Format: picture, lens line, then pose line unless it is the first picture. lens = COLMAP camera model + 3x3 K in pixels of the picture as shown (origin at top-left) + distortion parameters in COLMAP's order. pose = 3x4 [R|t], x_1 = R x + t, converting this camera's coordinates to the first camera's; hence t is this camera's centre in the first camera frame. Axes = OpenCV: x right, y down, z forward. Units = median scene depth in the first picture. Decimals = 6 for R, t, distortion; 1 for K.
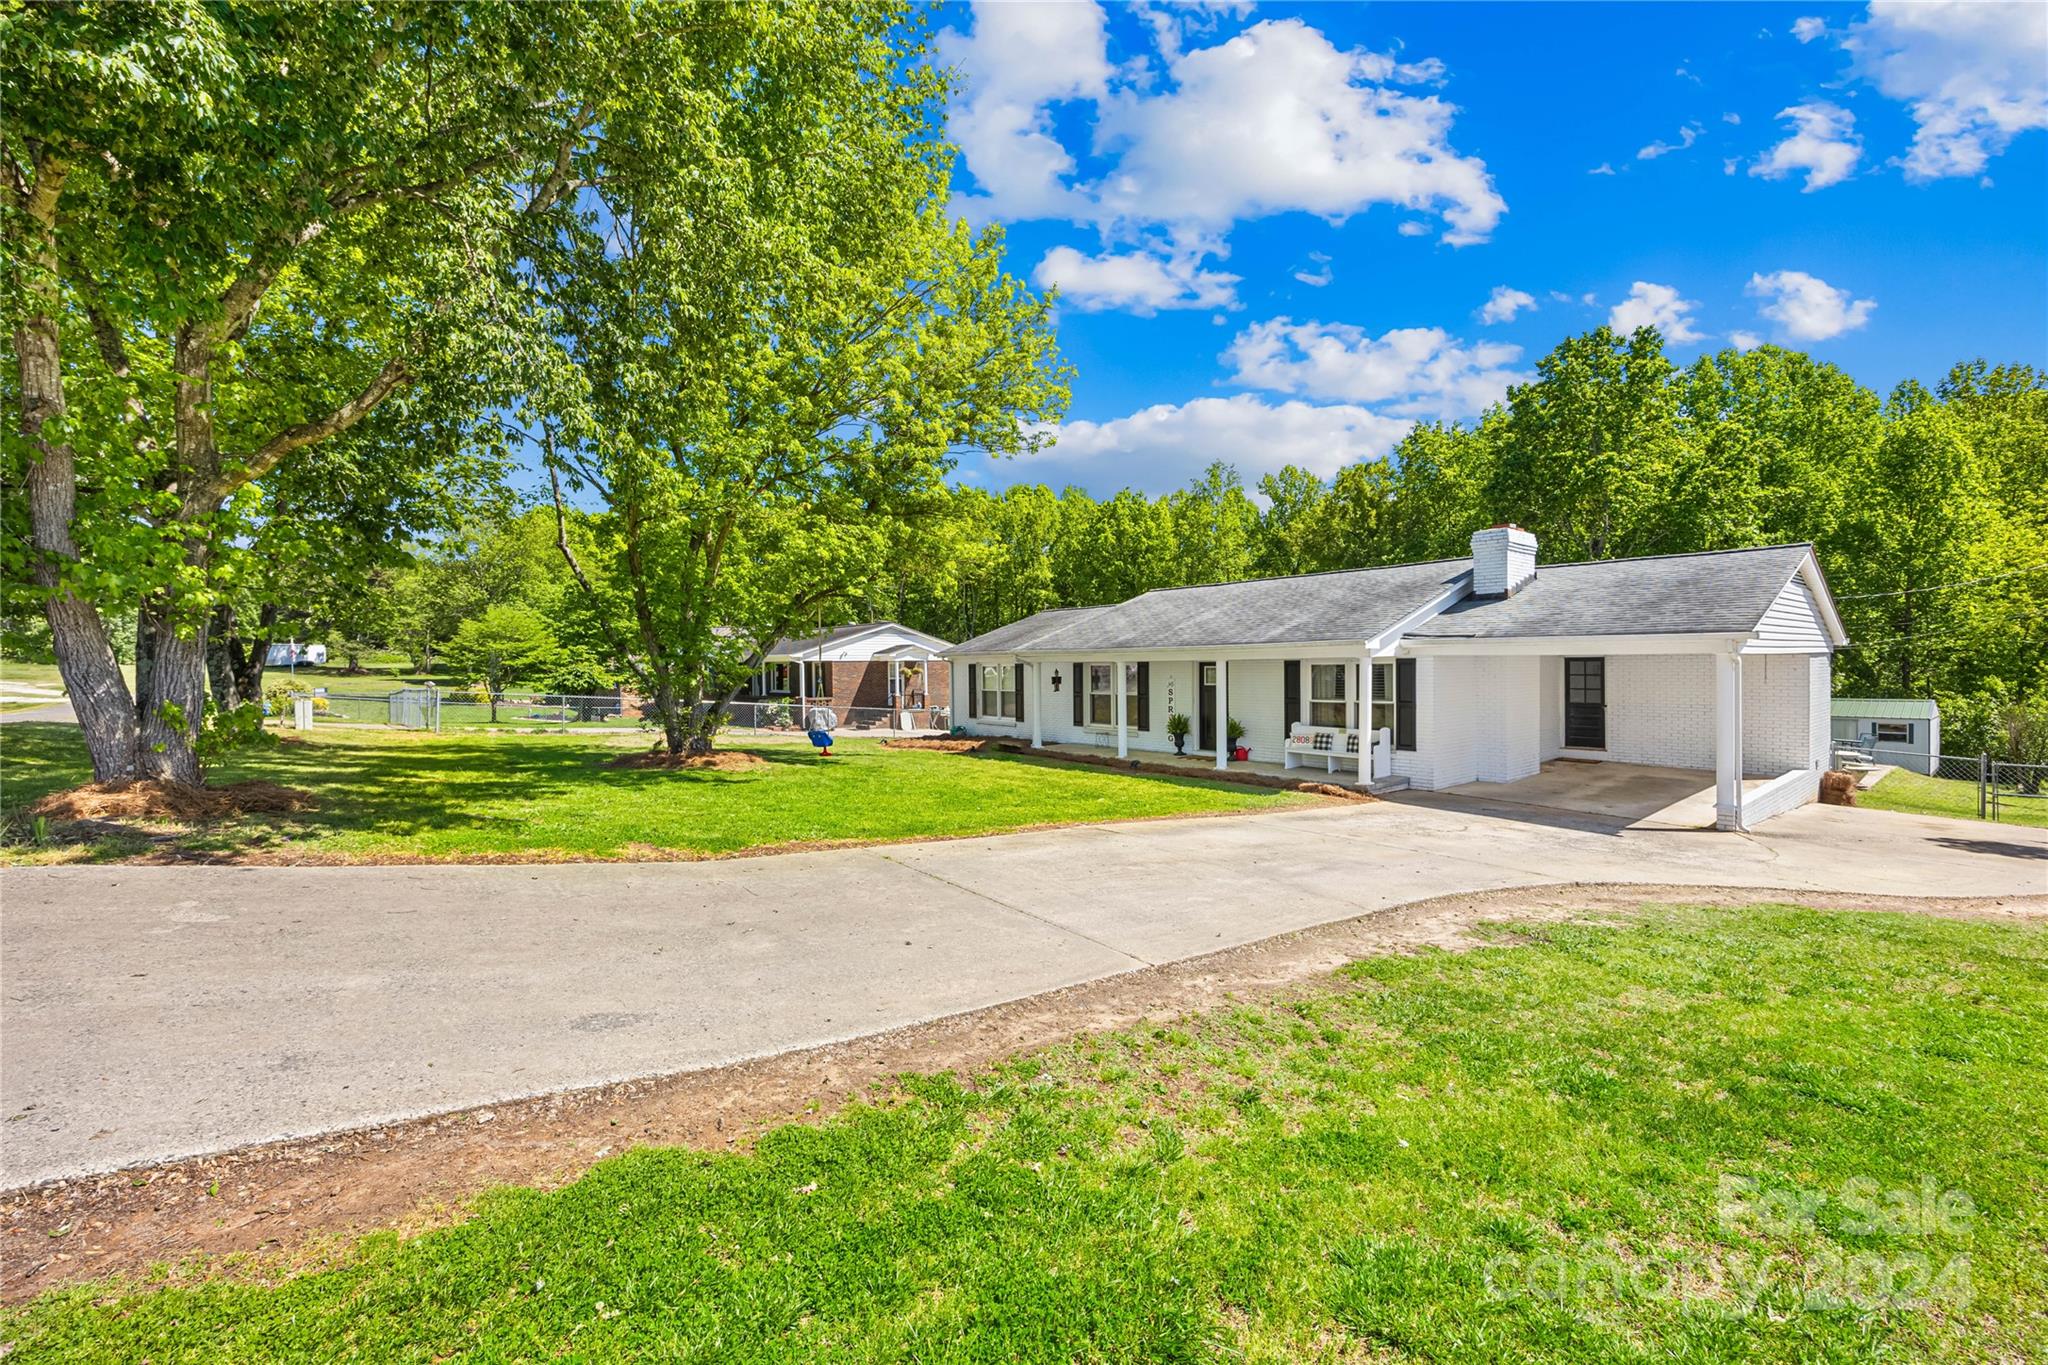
lens RADIAL K [[834.6, 0, 1039.7], [0, 834.6, 670.3], [0, 0, 1]] dist [-0.005871, 0.000760]
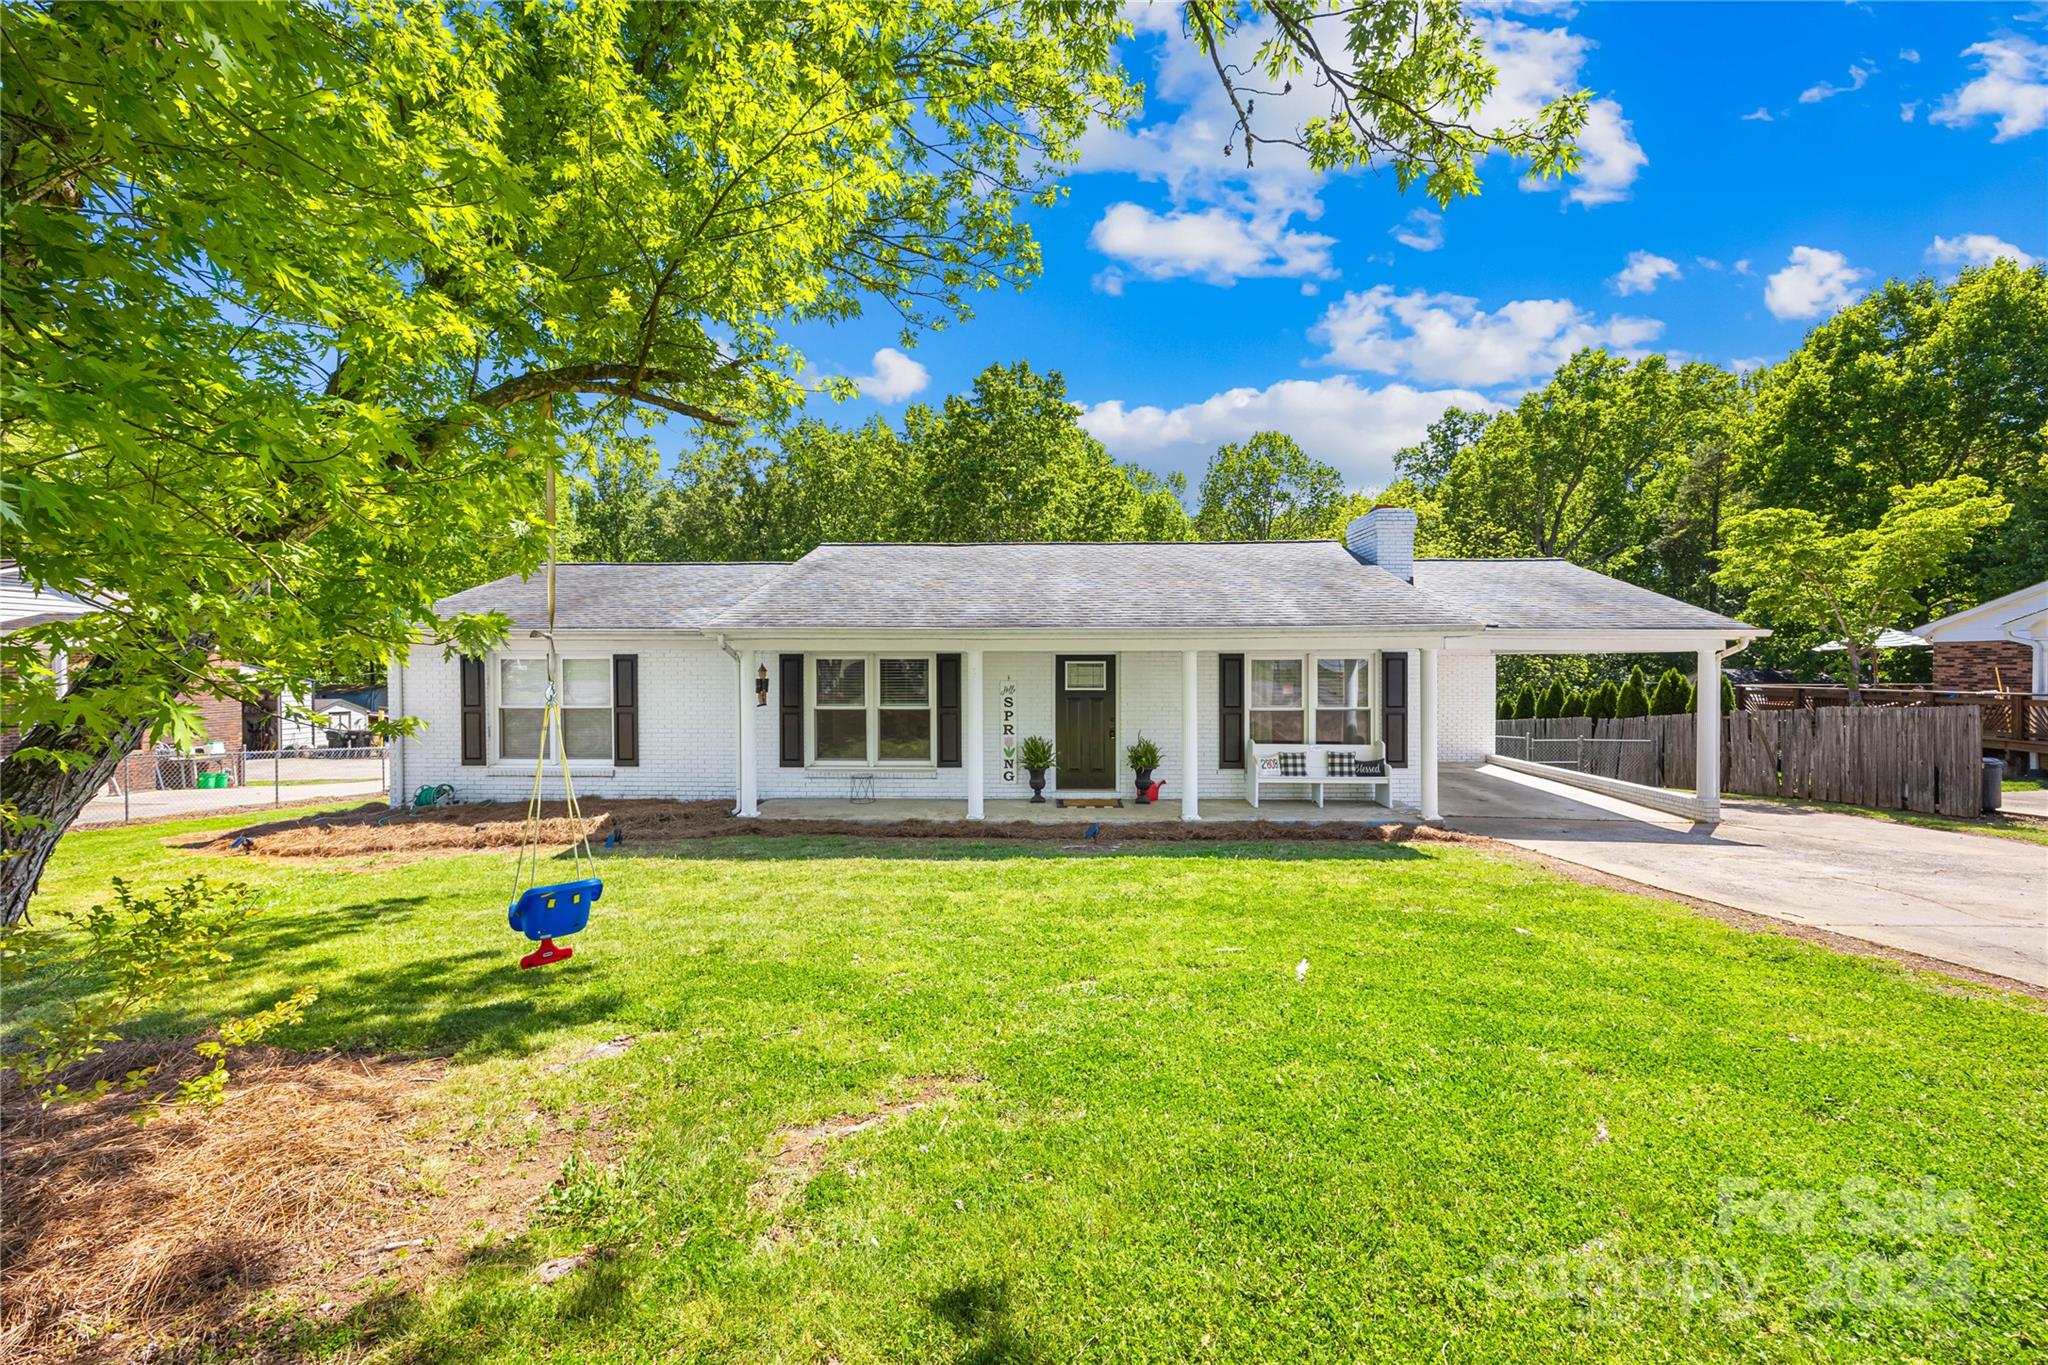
lens RADIAL K [[834.6, 0, 1039.7], [0, 834.6, 670.3], [0, 0, 1]] dist [-0.005871, 0.000760]
pose [[0.659243, 0.004249, 0.751918, -0.297921], [0.000079, 0.999984, -0.005721, 0.004768], [-0.751930, 0.003831, 0.659232, 0.552379]]
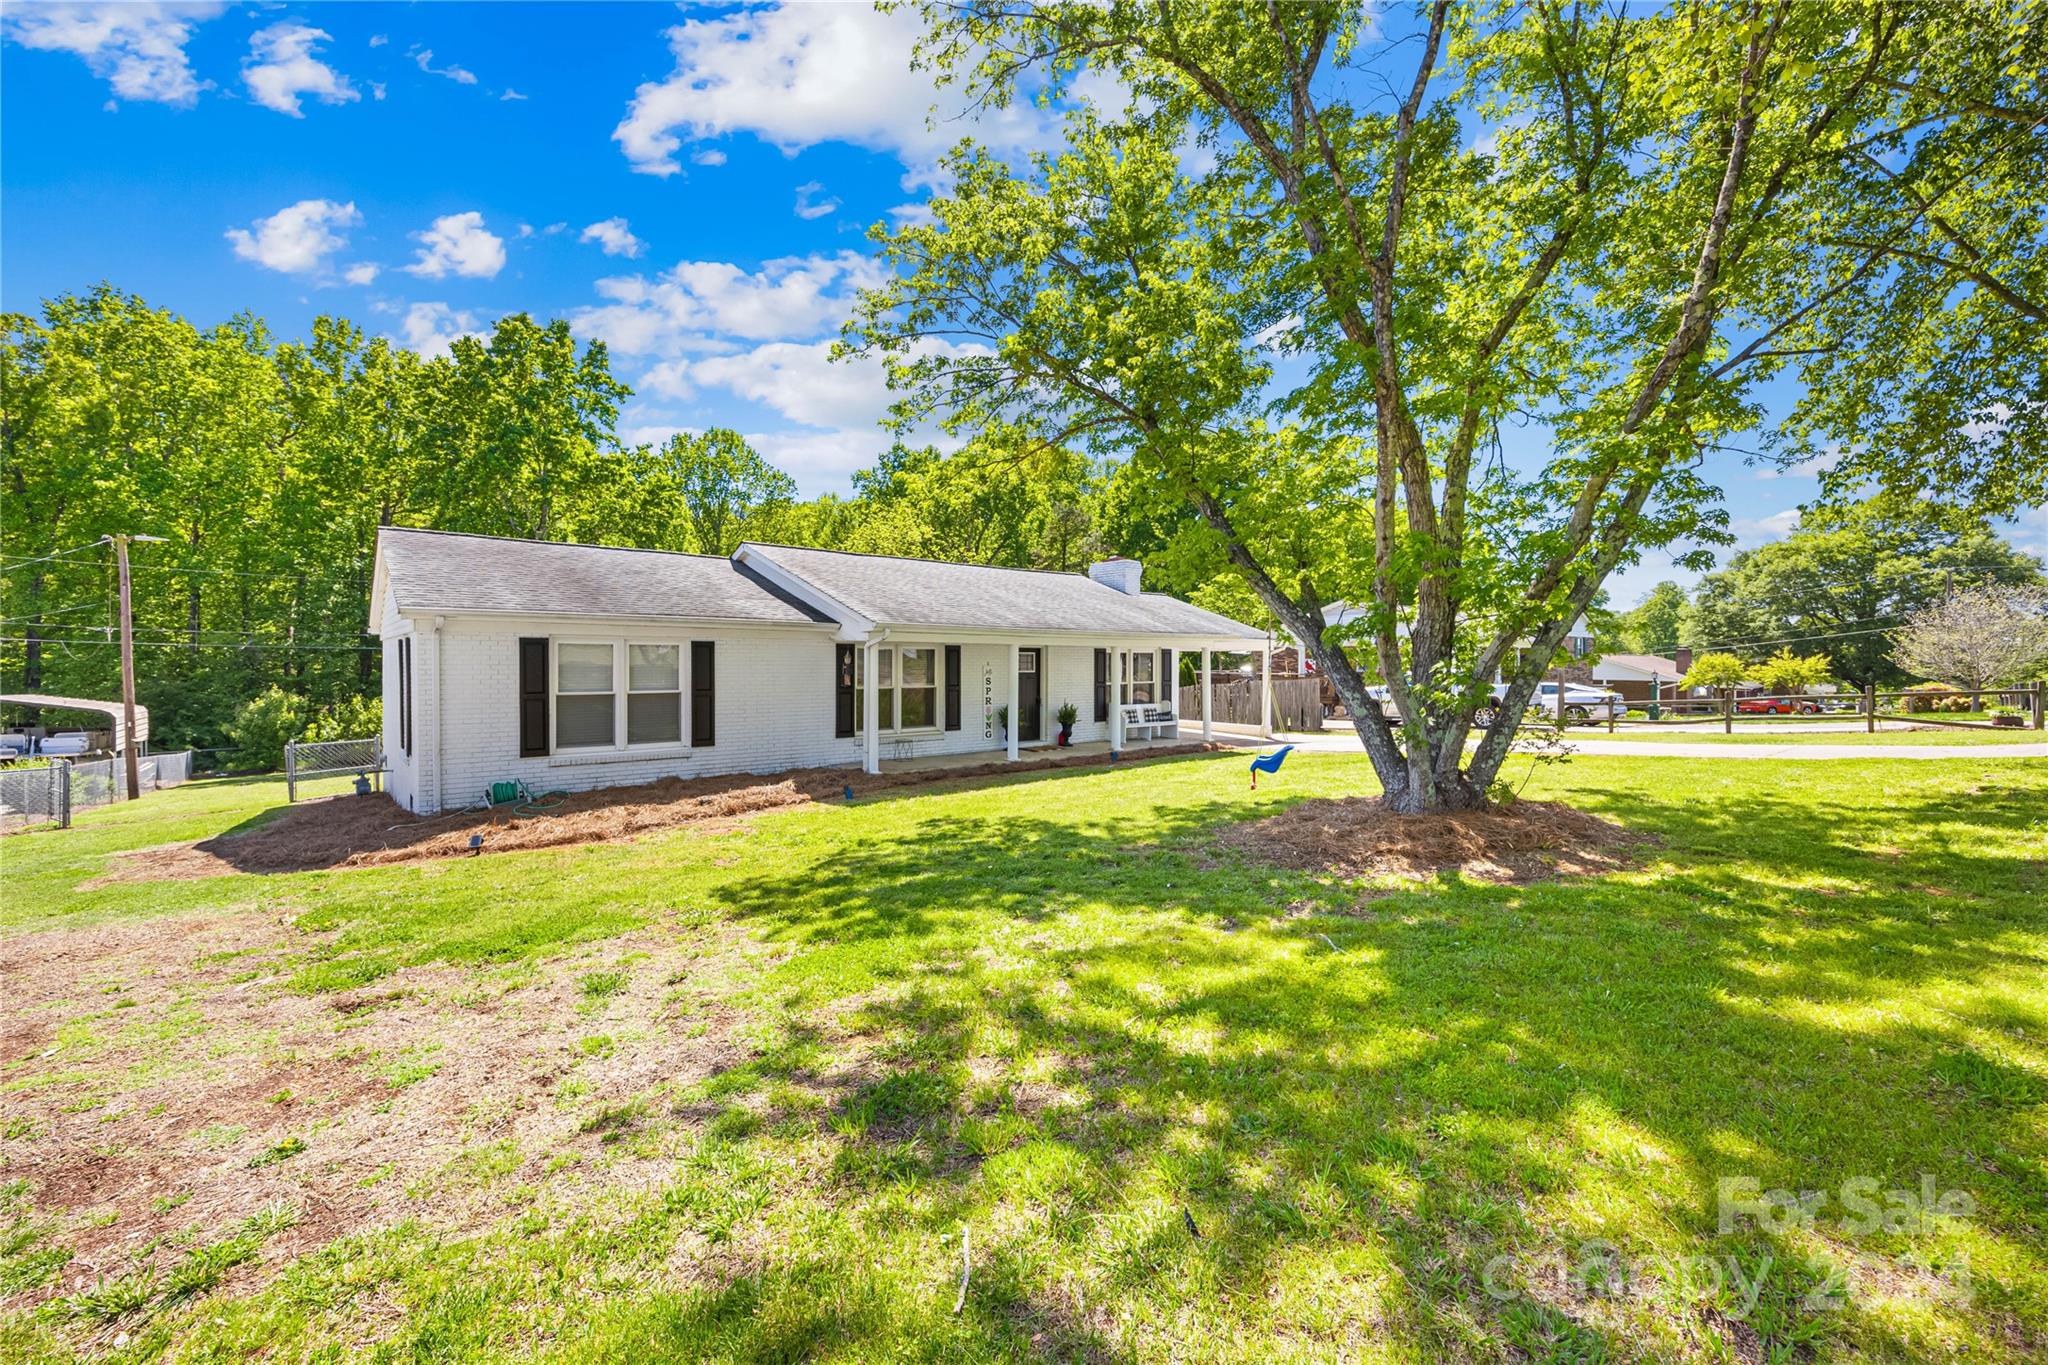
lens RADIAL K [[834.6, 0, 1039.7], [0, 834.6, 670.3], [0, 0, 1]] dist [-0.005871, 0.000760]
pose [[-0.040421, -0.003064, 0.999178, -0.708608], [0.001059, 0.999995, 0.003109, 0.011053], [-0.999182, 0.001184, -0.040418, 0.961614]]
